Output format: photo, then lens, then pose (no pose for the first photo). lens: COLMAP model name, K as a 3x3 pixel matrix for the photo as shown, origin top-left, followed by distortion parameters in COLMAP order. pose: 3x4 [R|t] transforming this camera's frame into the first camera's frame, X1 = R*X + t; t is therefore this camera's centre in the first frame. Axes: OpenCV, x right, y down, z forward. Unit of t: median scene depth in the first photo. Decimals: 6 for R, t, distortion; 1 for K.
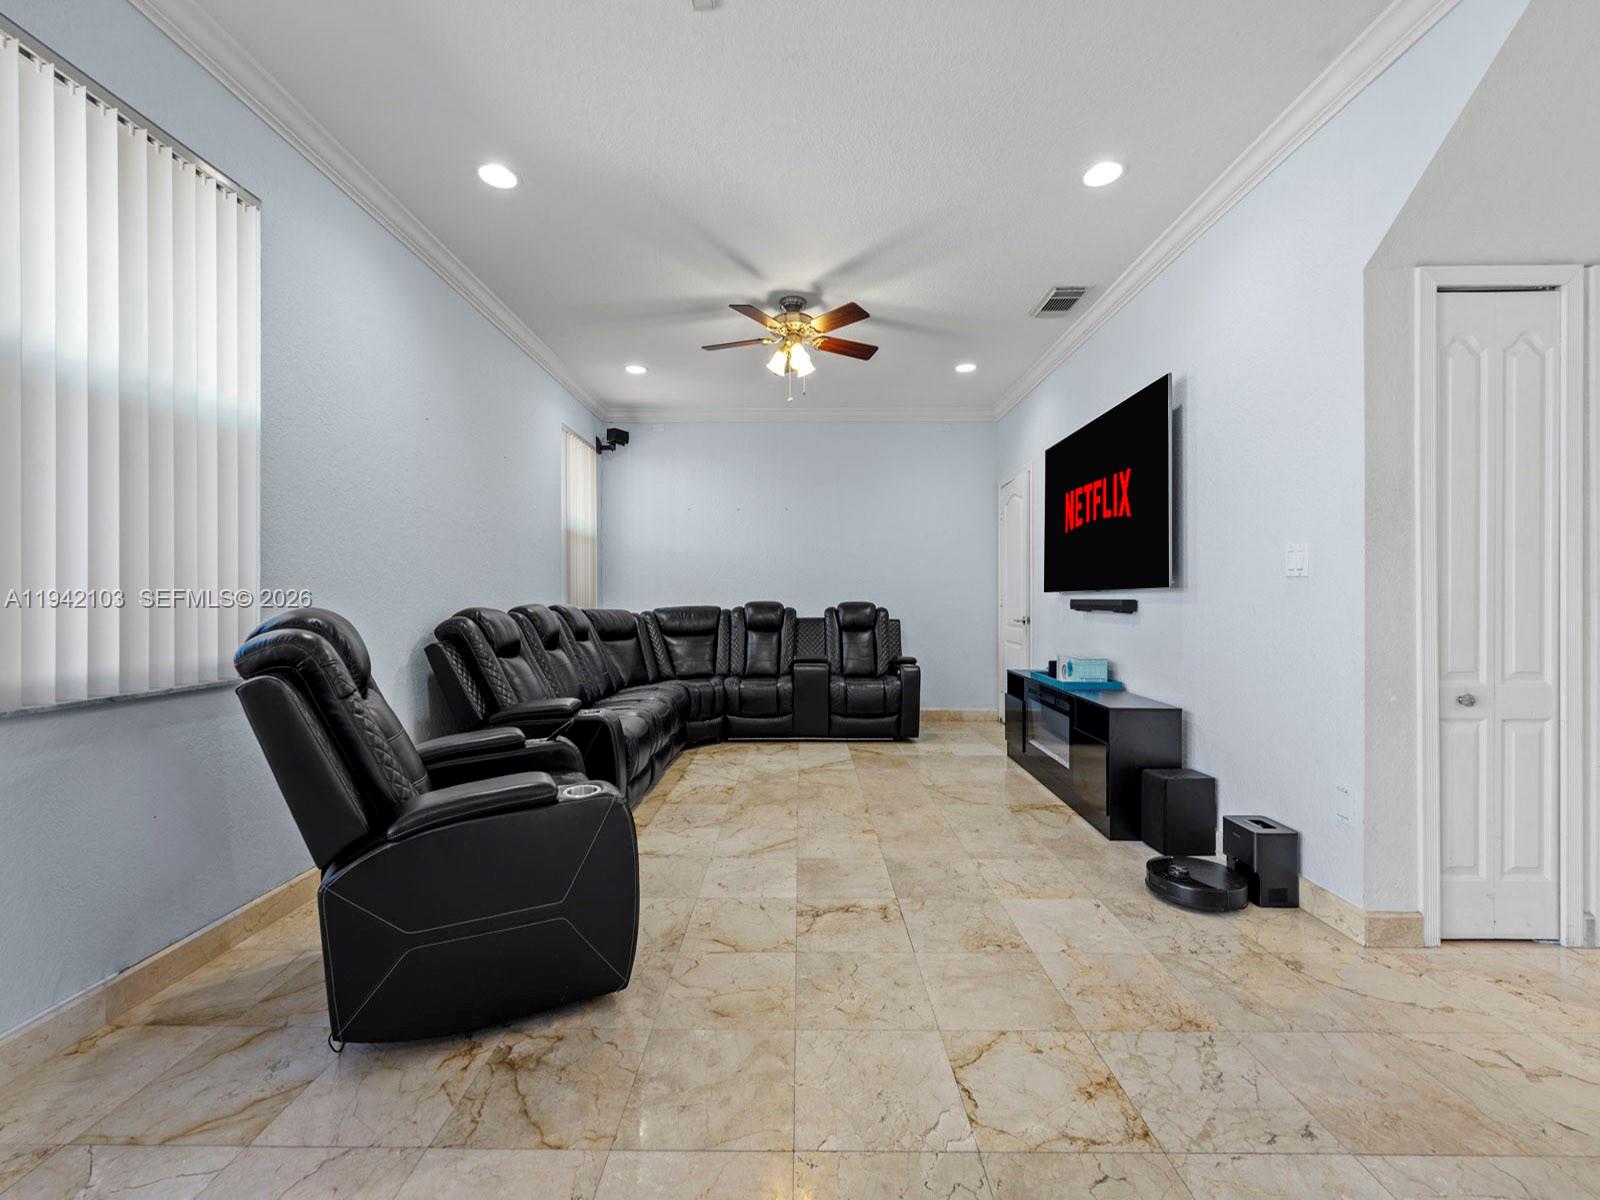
lens RADIAL K [[659.5, 0, 805.2], [0, 659.5, 598.9], [0, 0, 1]] dist [-0.002105, -0.000146]
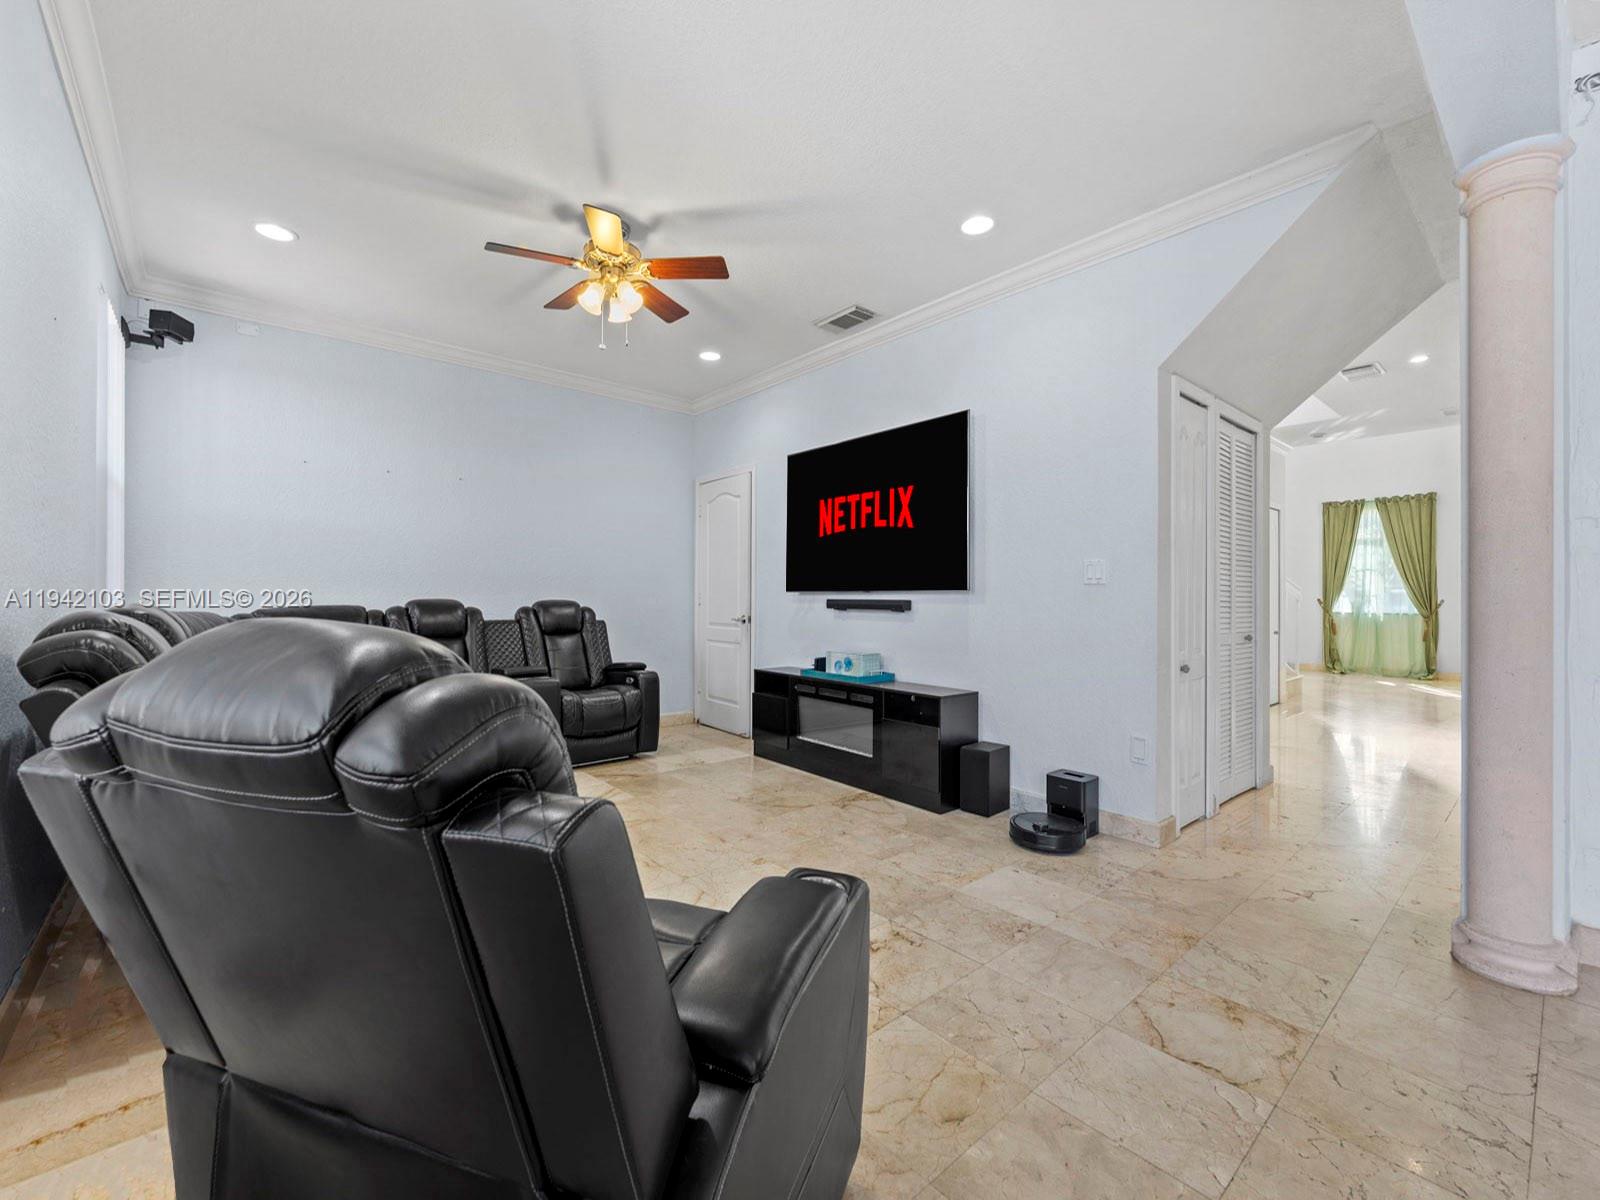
lens RADIAL K [[659.5, 0, 804.0], [0, 659.5, 594.8], [0, 0, 1]] dist [-0.002105, -0.000146]
pose [[0.754230, 0.012550, 0.656491, -0.360712], [-0.008539, 0.999920, -0.009305, 0.003338], [-0.656555, 0.001412, 0.754277, 0.239411]]
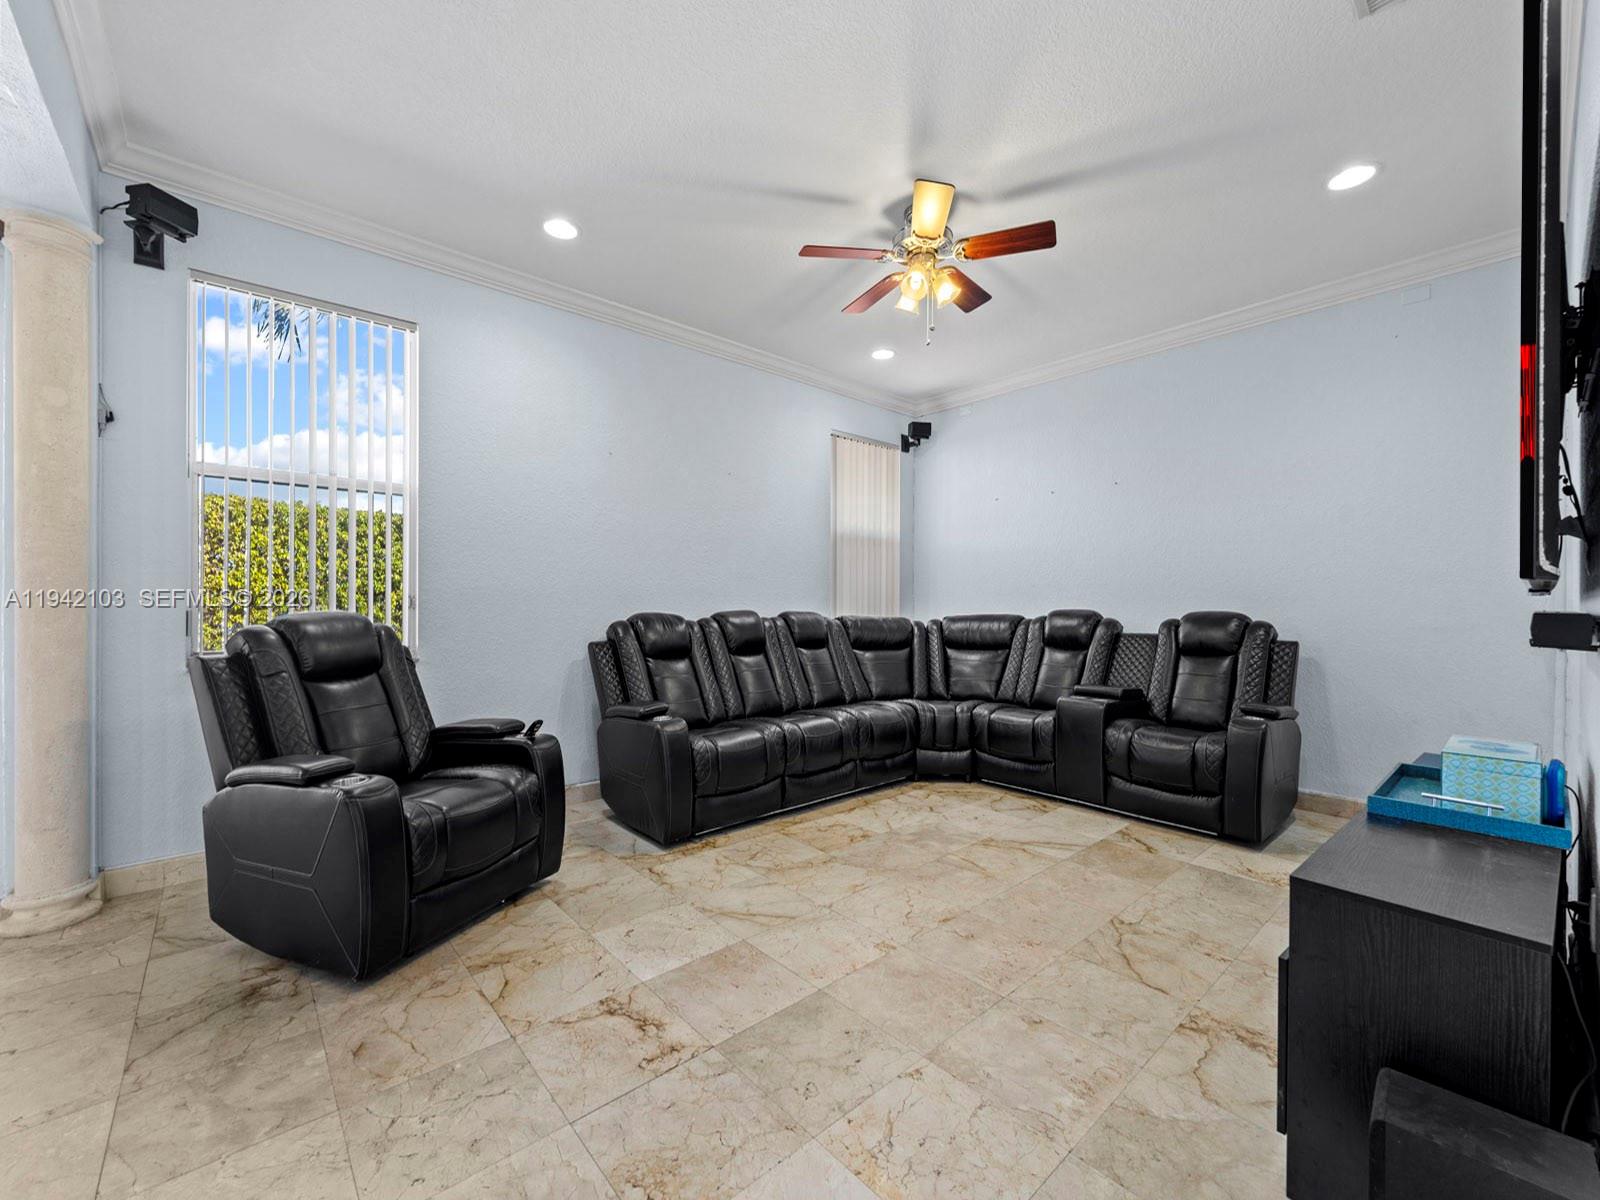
lens RADIAL K [[659.5, 0, 793.4], [0, 659.5, 605.1], [0, 0, 1]] dist [-0.002105, -0.000146]
pose [[0.656419, 0.004292, -0.754385, 0.448265], [-0.004189, 0.999989, 0.002044, -0.002722], [0.754385, 0.001819, 0.656429, 0.390430]]
